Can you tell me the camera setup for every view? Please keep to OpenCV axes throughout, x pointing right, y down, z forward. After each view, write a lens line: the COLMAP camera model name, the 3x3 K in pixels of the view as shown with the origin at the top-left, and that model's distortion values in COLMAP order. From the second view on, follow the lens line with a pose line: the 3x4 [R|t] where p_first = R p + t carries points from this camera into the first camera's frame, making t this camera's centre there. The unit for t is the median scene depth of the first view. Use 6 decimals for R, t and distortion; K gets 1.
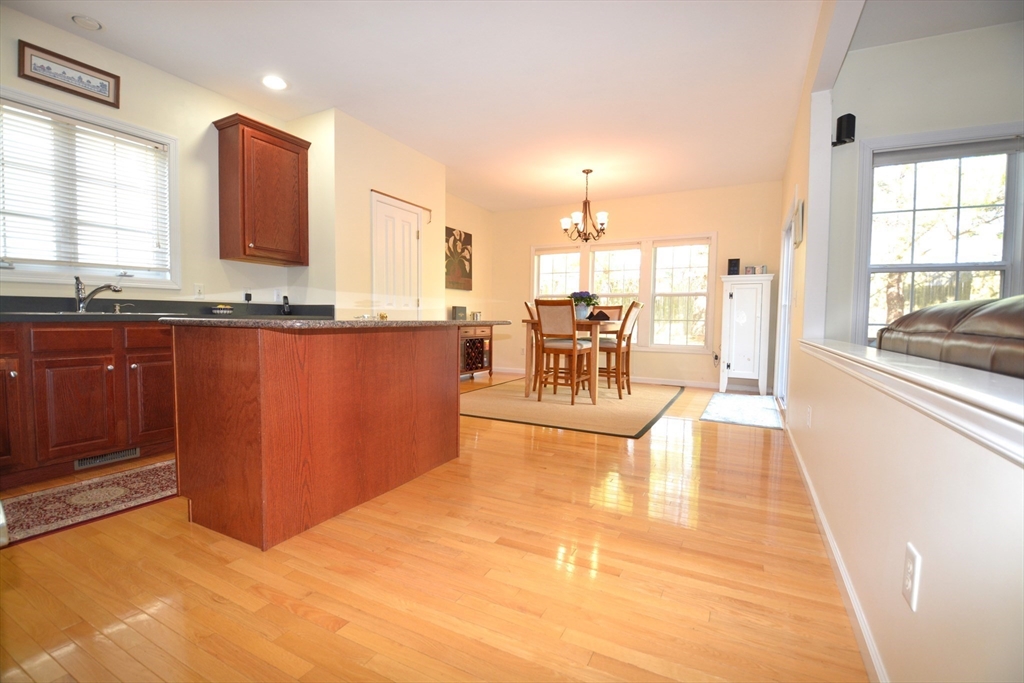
lens RADIAL K [[461.3, 0, 498.1], [0, 461.3, 351.0], [0, 0, 1]] dist [0.014914, -0.022742]
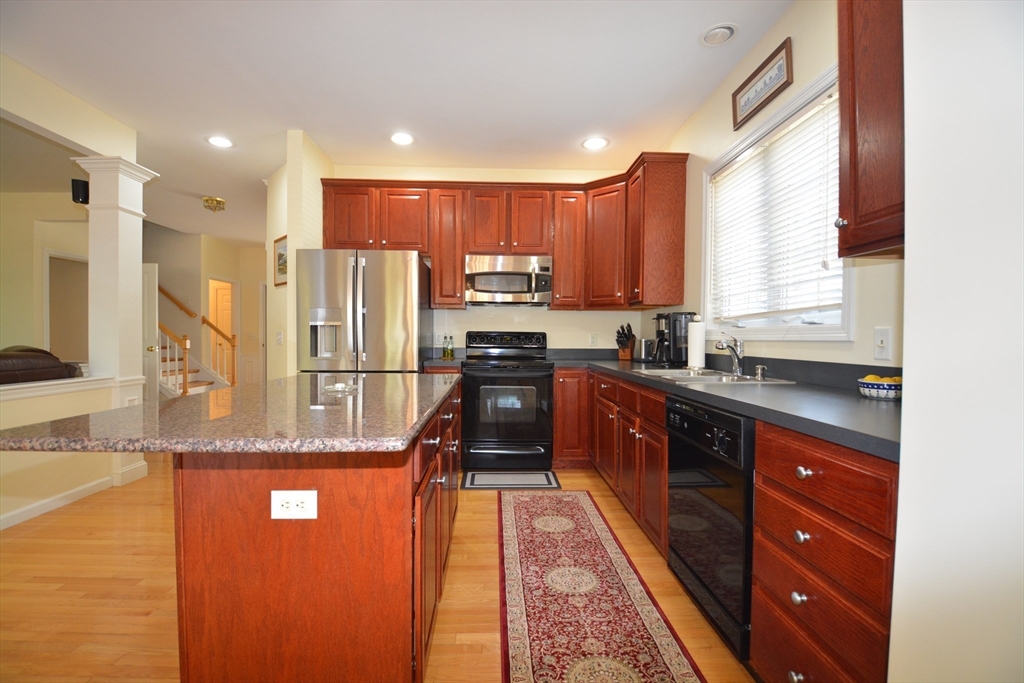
lens RADIAL K [[454.6, 0, 508.8], [0, 454.6, 344.4], [0, 0, 1]] dist [0.042725, -0.054785]
pose [[-0.863256, -0.010291, -0.504661, -0.103705], [-0.053020, 0.996110, 0.070381, -0.136785], [0.501973, 0.087514, -0.860444, 1.171178]]
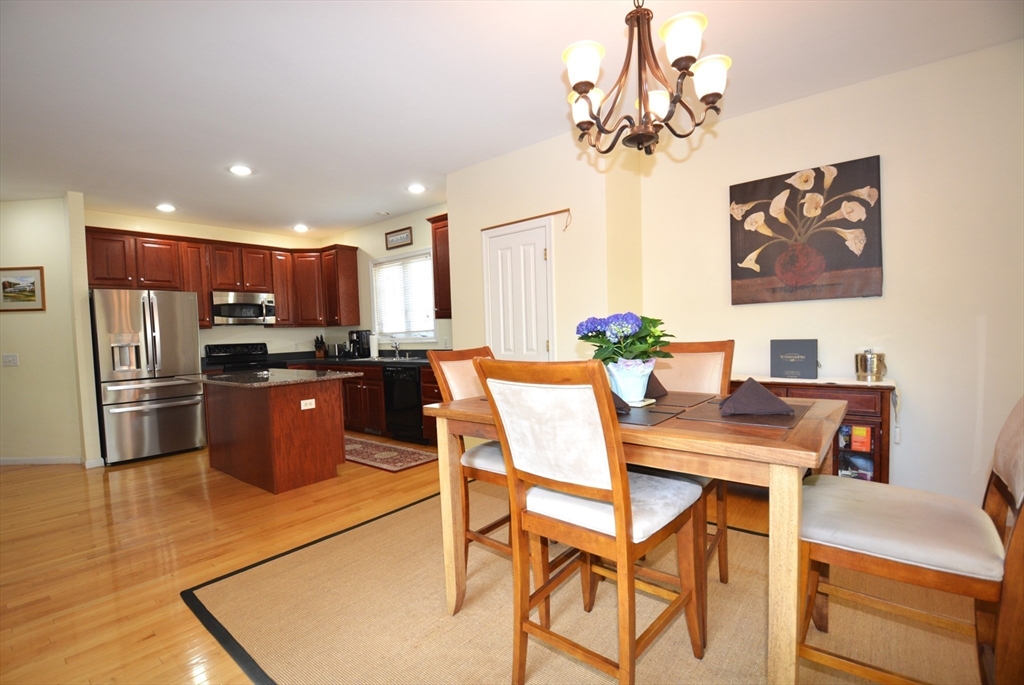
lens RADIAL K [[461.3, 0, 498.1], [0, 461.3, 352.0], [0, 0, 1]] dist [0.014914, -0.022742]
pose [[-0.205780, 0.038581, -0.977837, 0.743130], [-0.036077, 0.998244, 0.046978, -0.169503], [0.977933, 0.044944, -0.204027, 1.429768]]
